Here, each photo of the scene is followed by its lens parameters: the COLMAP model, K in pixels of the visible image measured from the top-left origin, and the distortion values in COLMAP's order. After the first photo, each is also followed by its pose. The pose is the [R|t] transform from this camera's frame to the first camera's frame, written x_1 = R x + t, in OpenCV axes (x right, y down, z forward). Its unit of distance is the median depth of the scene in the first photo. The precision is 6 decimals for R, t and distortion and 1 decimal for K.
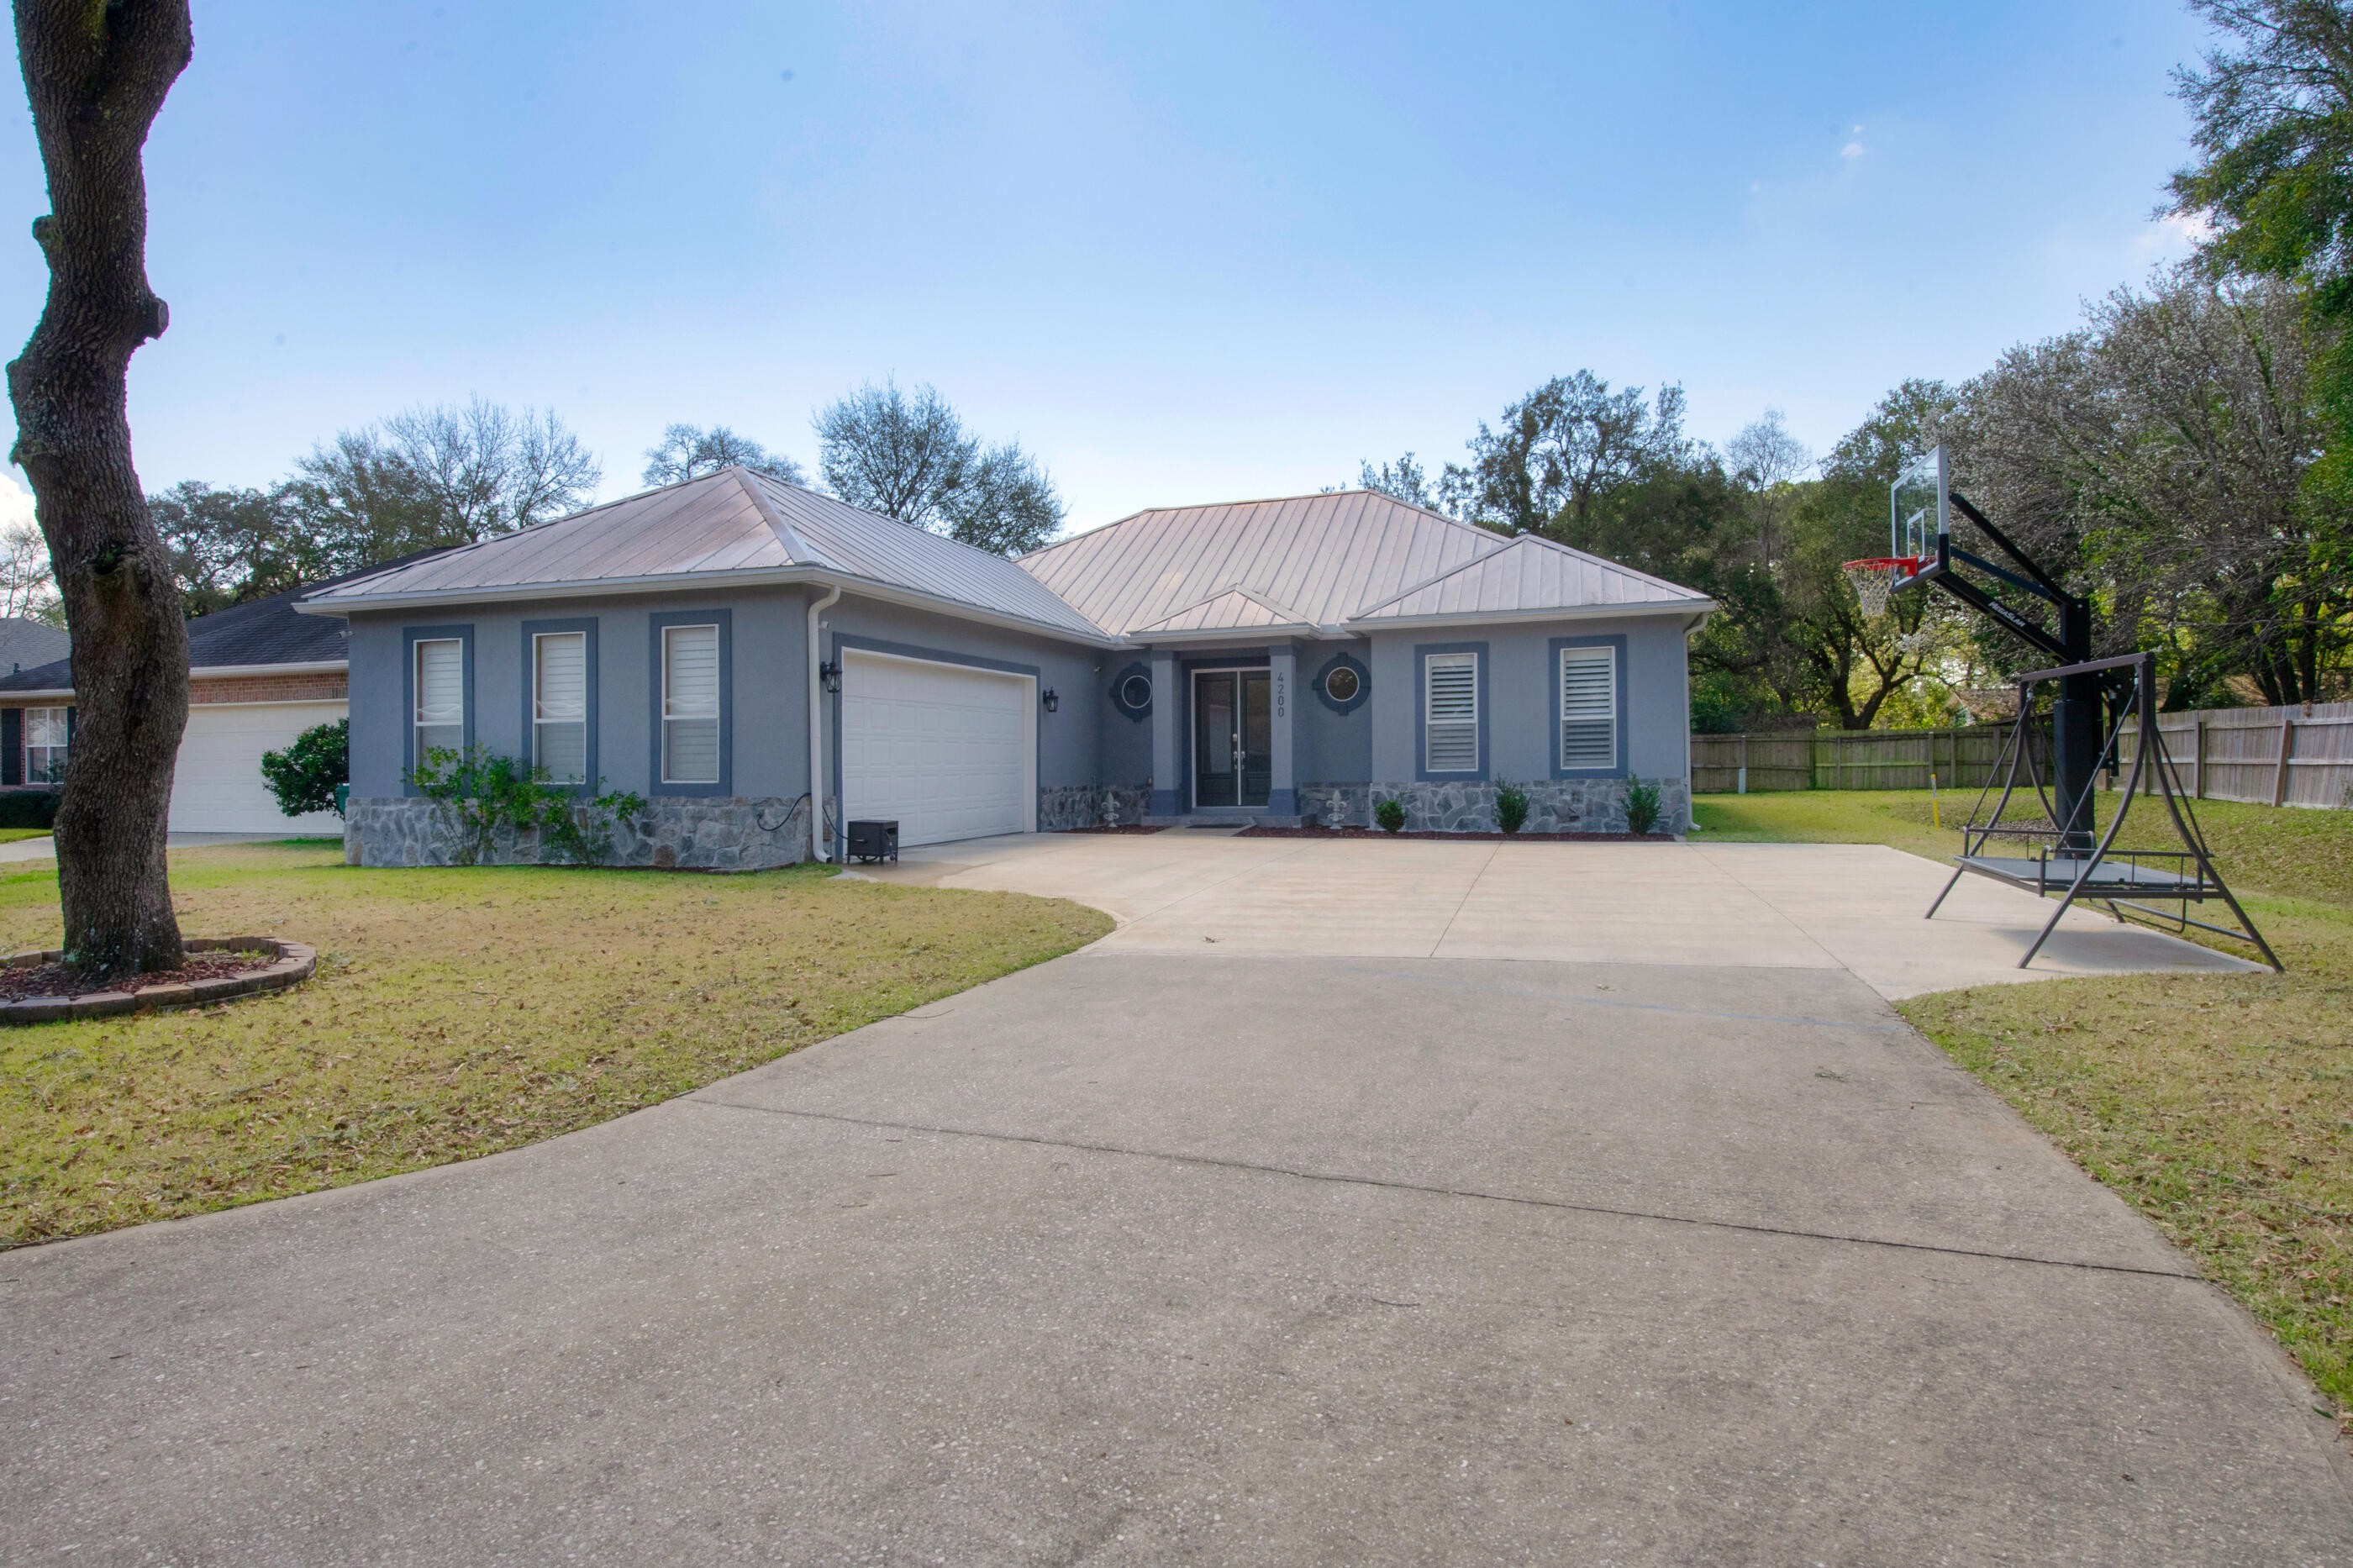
lens RADIAL K [[1284.0, 0, 1173.2], [0, 1284.0, 778.7], [0, 0, 1]] dist [0.019194, -0.019162]
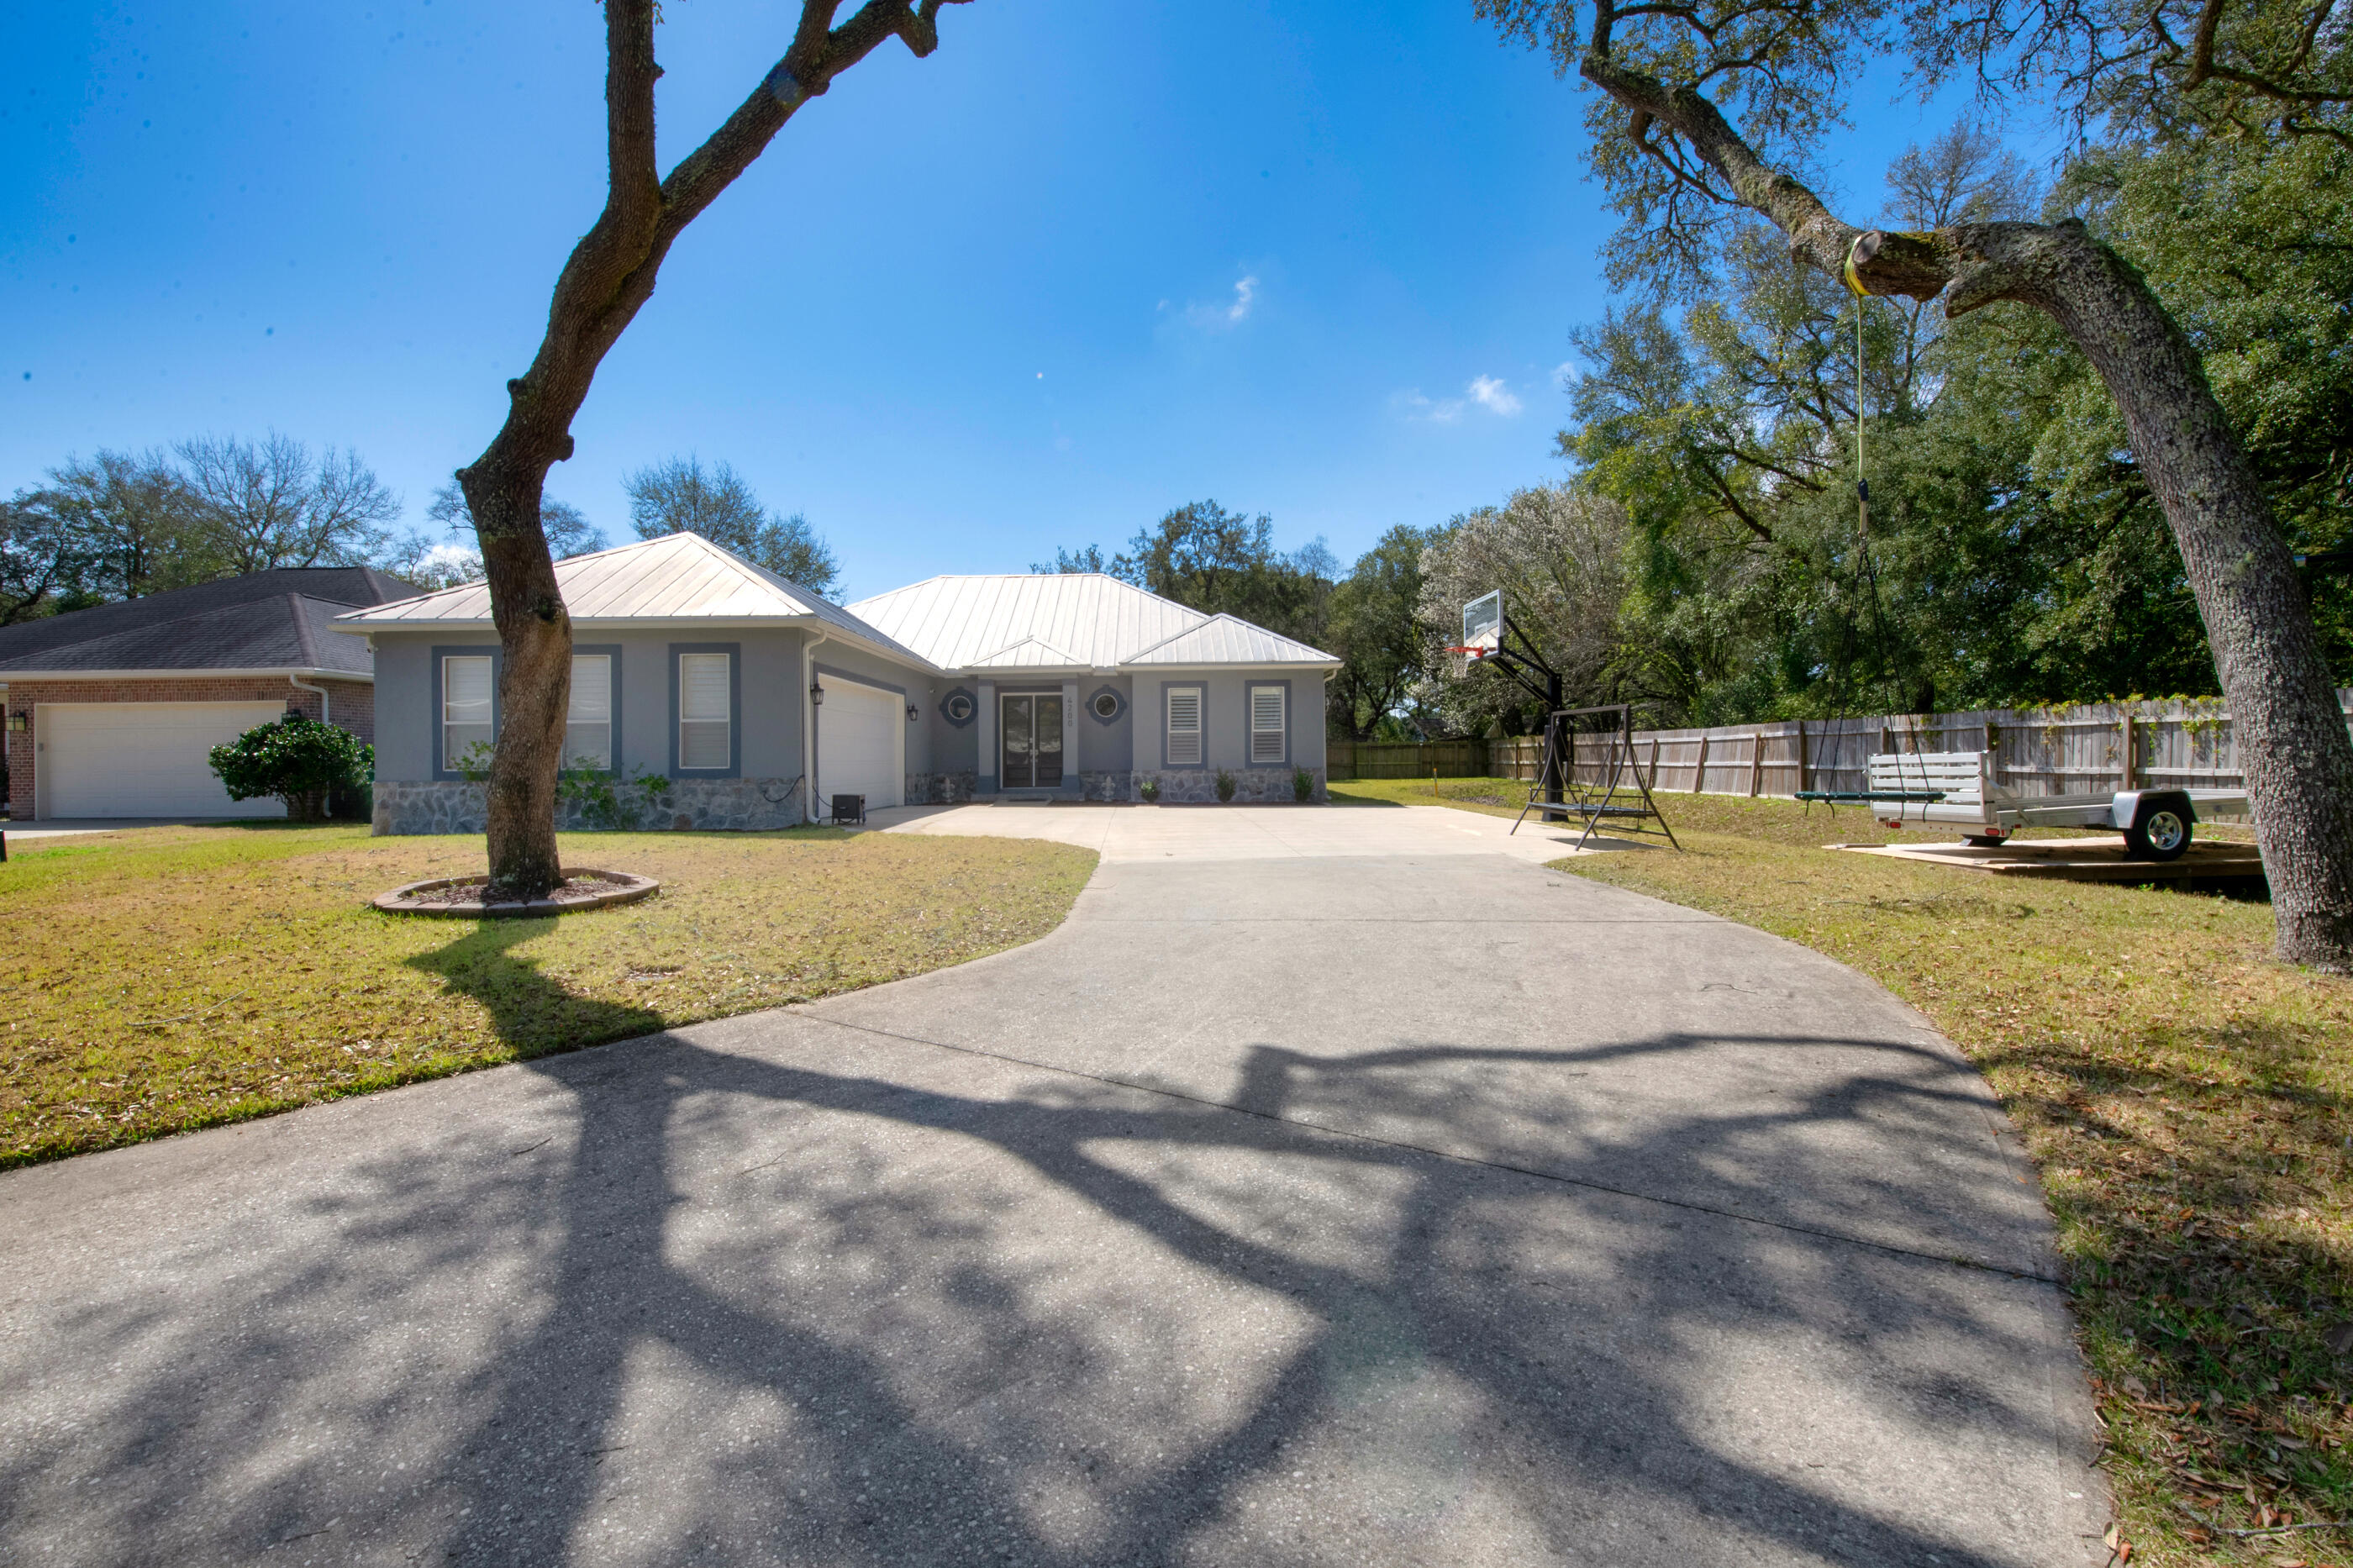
lens RADIAL K [[953.9, 0, 1176.5], [0, 953.9, 784.0], [0, 0, 1]] dist [-0.000048, -0.007029]
pose [[0.946233, -0.004172, 0.323458, -0.154898], [0.000666, 0.999940, 0.010949, 0.006199], [-0.323484, -0.010145, 0.946179, -0.088627]]
